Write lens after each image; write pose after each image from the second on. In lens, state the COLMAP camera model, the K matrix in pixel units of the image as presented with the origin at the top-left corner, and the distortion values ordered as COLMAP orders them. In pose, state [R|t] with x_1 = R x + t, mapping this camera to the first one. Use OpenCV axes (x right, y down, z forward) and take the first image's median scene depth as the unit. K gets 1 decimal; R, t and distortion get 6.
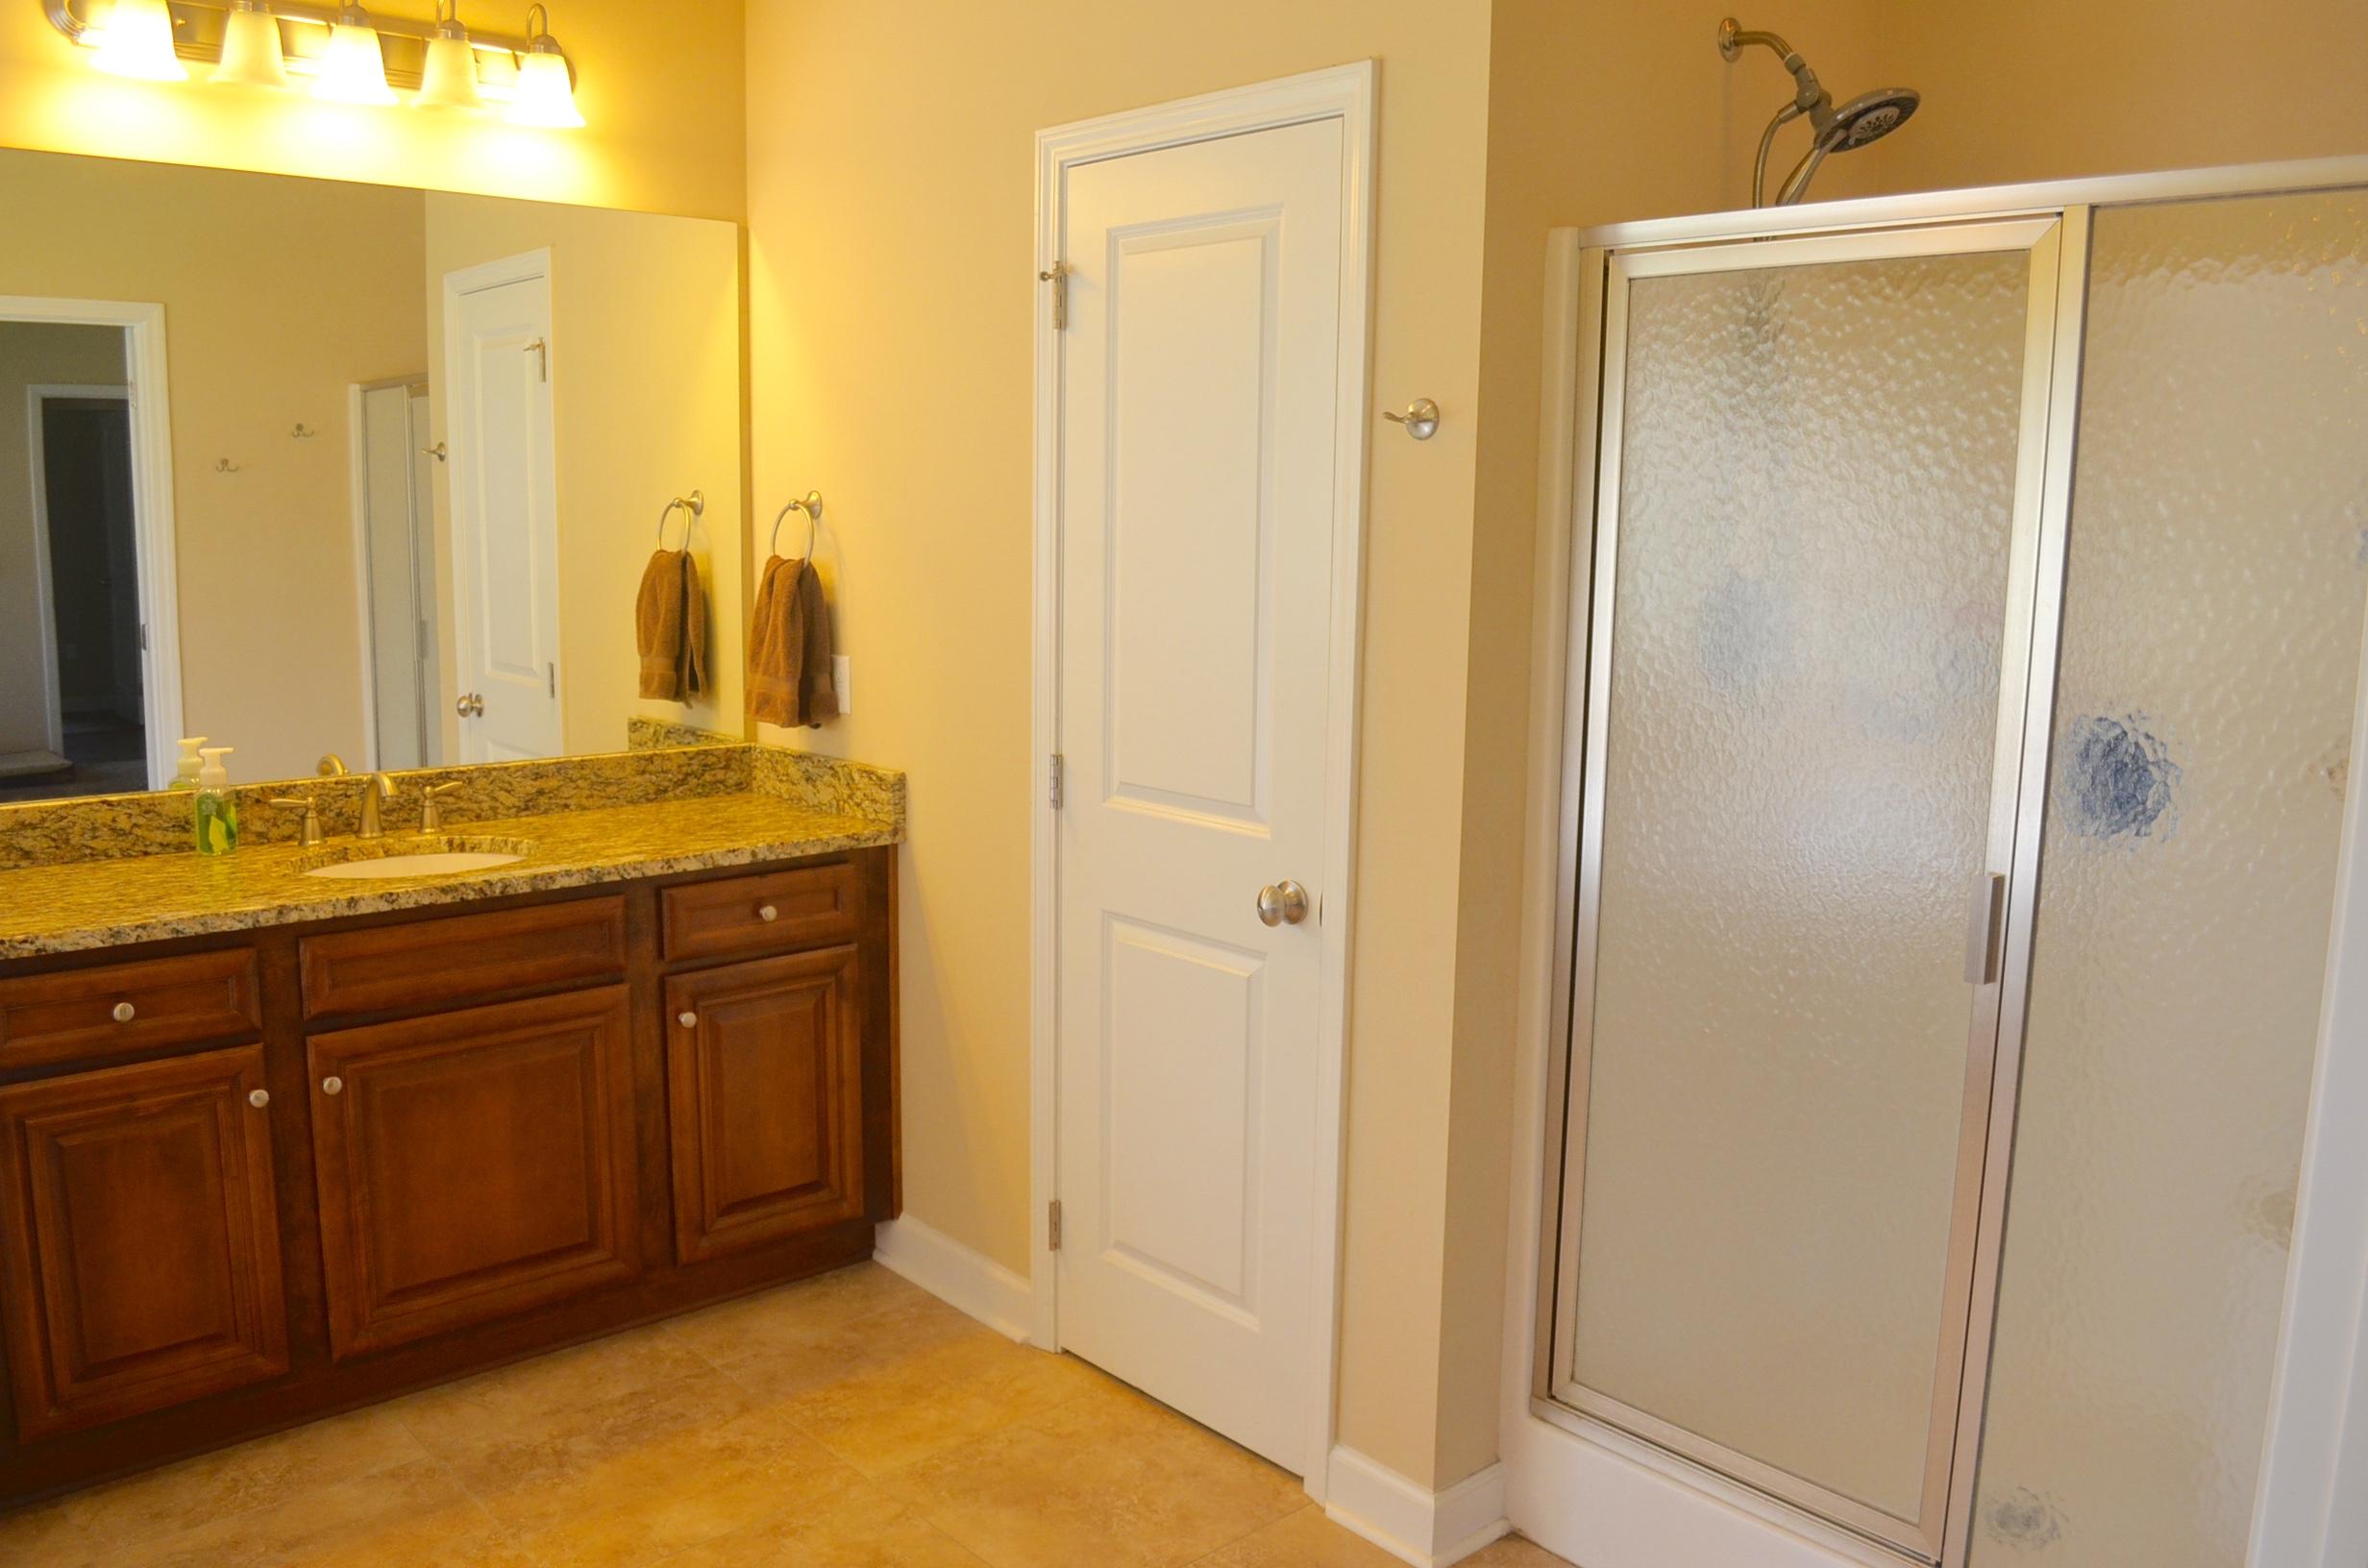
lens RADIAL K [[1865.8, 0, 1182.9], [0, 1865.8, 784.9], [0, 0, 1]] dist [-0.070469, -0.009352]
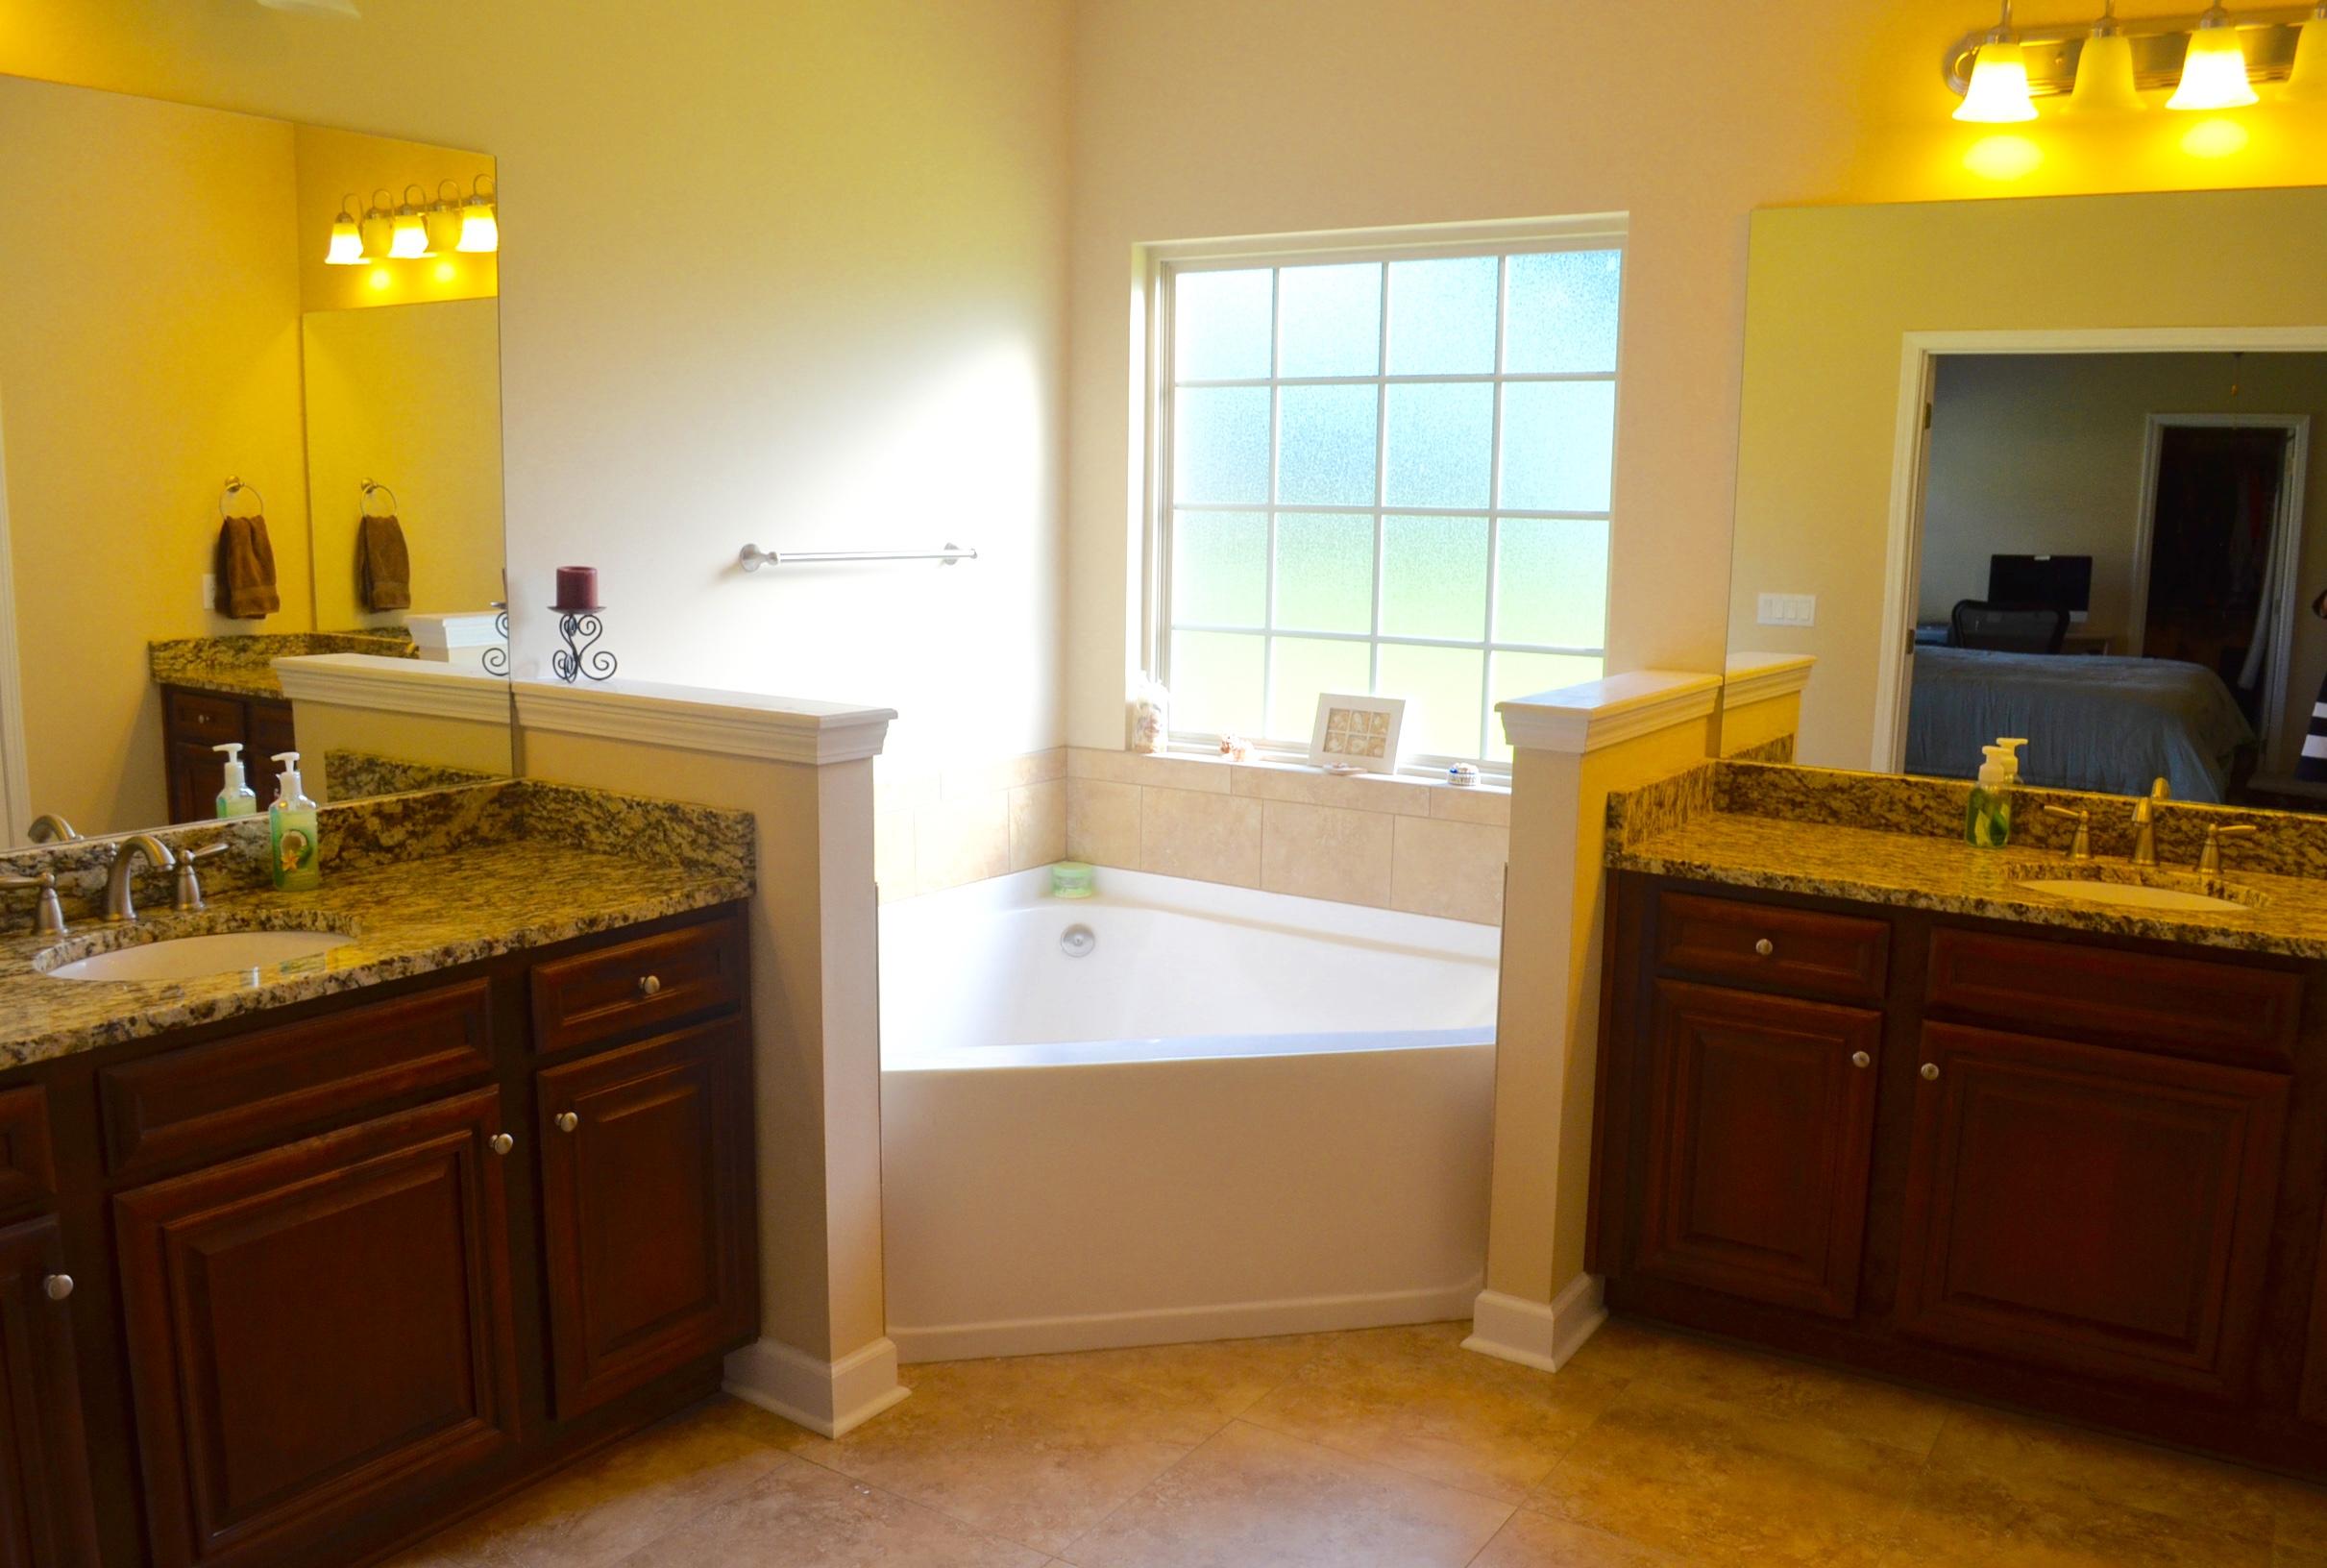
lens RADIAL K [[1854.8, 0, 1163.7], [0, 1854.8, 782.1], [0, 0, 1]] dist [-0.058173, -0.010273]
pose [[0.268380, 0.140353, -0.953034, 0.364876], [-0.161754, 0.981848, 0.099046, -0.028371], [0.949636, 0.127576, 0.286211, 0.250367]]
